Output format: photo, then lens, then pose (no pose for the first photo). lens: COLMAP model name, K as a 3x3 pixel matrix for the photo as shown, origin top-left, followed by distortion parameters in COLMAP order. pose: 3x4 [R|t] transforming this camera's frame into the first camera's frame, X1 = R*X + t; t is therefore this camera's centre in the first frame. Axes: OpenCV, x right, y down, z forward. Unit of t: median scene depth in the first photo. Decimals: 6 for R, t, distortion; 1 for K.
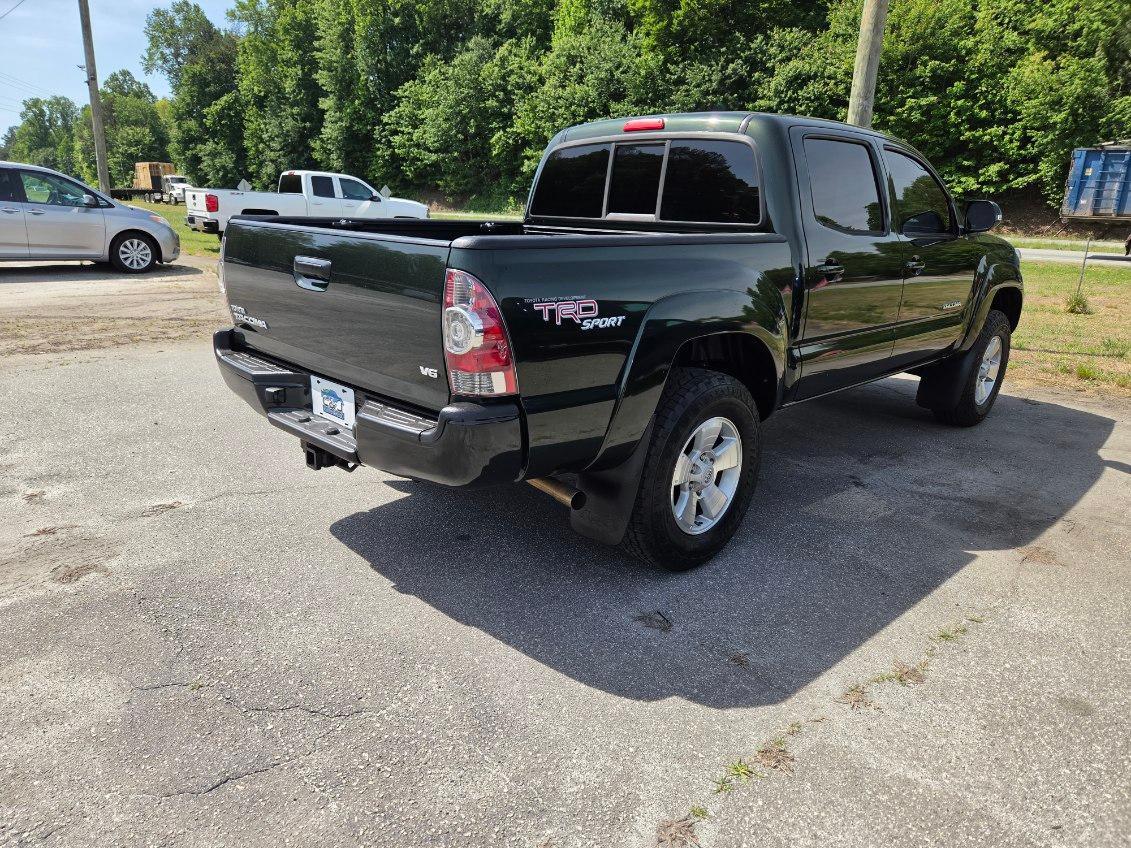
lens RADIAL K [[837.2, 0, 570.5], [0, 837.2, 423.3], [0, 0, 1]] dist [-0.025234, 0.045359]
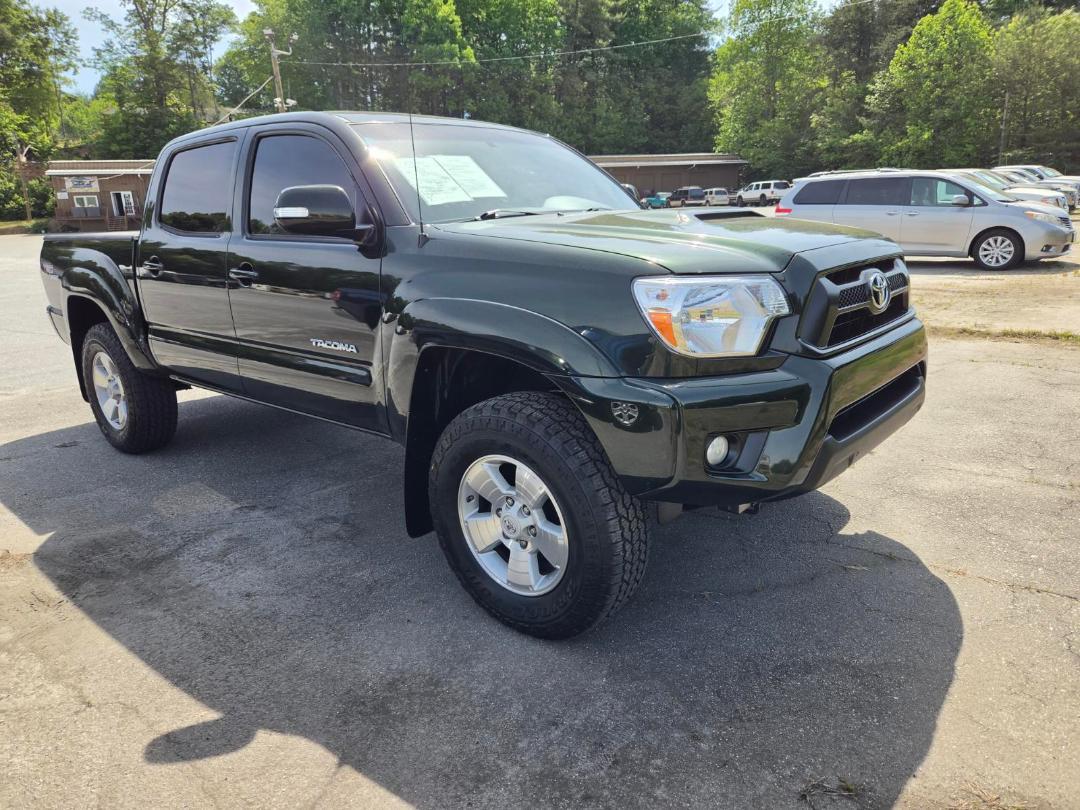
lens RADIAL K [[799.5, 0, 544.8], [0, 799.5, 404.4], [0, 0, 1]] dist [-0.025234, 0.045359]
pose [[-0.008376, 0.202064, -0.979336, 1.173157], [-0.207310, 0.957742, 0.199382, -0.278688], [0.978239, 0.204696, 0.033868, 1.258916]]
